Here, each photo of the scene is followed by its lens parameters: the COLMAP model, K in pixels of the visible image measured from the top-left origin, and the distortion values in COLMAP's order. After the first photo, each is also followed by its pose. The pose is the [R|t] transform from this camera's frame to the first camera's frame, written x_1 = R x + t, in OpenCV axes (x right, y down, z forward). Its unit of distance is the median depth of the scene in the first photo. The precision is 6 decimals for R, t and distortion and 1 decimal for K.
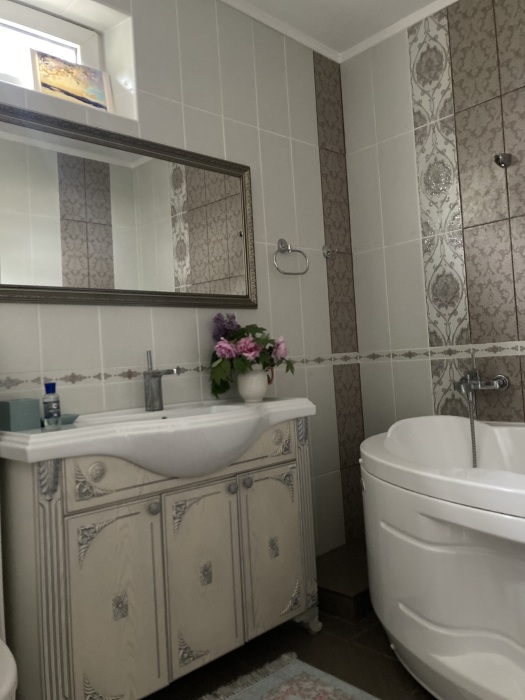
lens RADIAL K [[579.4, 0, 261.8], [0, 579.4, 345.7], [0, 0, 1]] dist [0.015797, 0.013872]
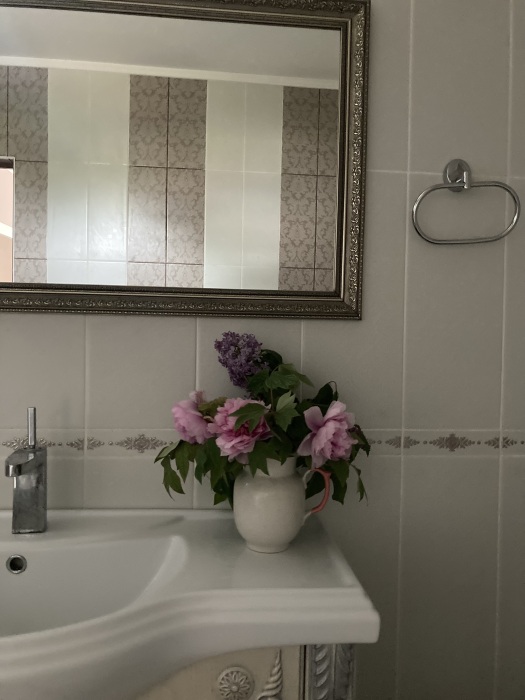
lens RADIAL K [[579.4, 0, 261.8], [0, 579.4, 345.7], [0, 0, 1]] dist [0.015797, 0.013872]
pose [[0.784160, 0.086232, -0.614538, 0.224344], [-0.051584, 0.995929, 0.073928, -0.078816], [0.618410, -0.026271, 0.785416, 0.639003]]
